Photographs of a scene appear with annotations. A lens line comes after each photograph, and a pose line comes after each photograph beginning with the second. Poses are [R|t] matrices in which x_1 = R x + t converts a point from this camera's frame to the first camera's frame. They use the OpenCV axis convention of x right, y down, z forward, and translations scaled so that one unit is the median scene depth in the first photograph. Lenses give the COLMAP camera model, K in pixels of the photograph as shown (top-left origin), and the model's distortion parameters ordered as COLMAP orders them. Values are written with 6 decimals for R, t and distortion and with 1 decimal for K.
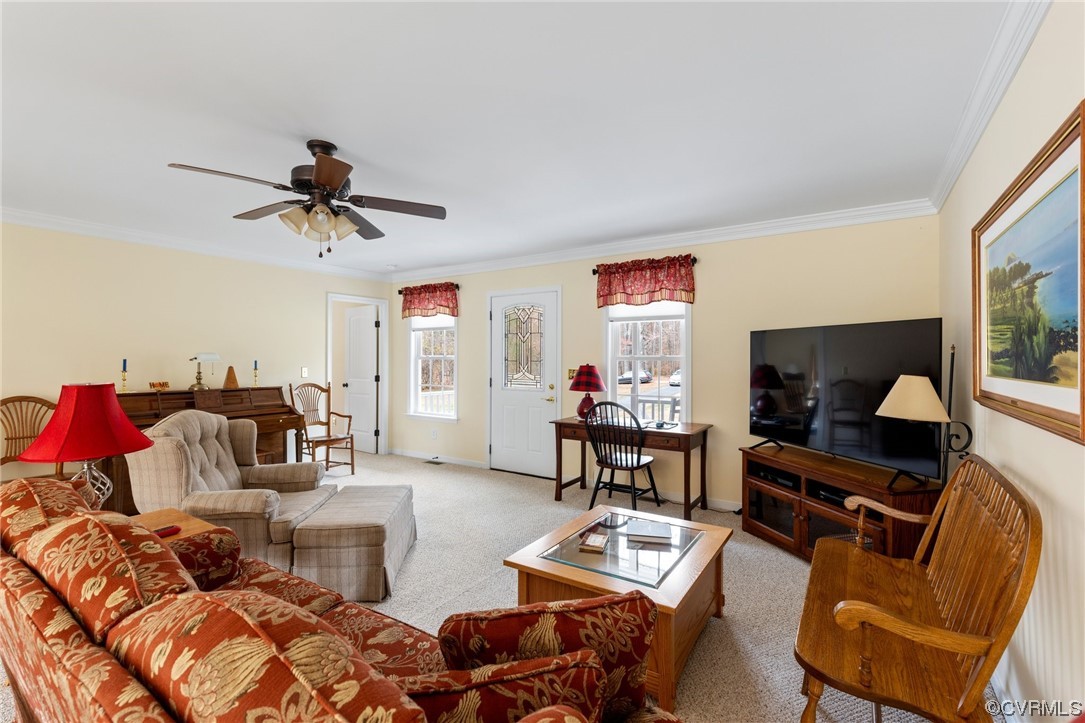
lens RADIAL K [[482.5, 0, 576.1], [0, 482.5, 340.8], [0, 0, 1]] dist [0.004186, -0.001681]
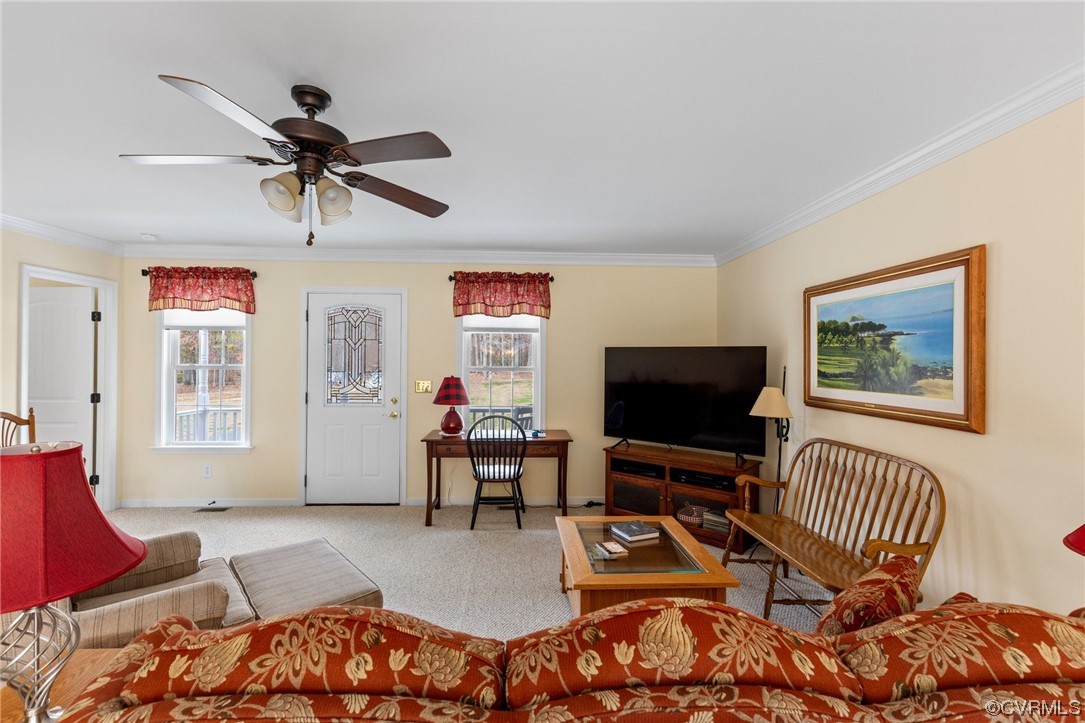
lens RADIAL K [[495.0, 0, 514.2], [0, 495.0, 330.1], [0, 0, 1]] dist [0.006274, -0.003036]
pose [[0.810441, 0.037487, 0.584619, -0.457840], [-0.030879, 0.999297, -0.021270, -0.025102], [-0.585005, -0.000814, 0.811029, 0.138919]]
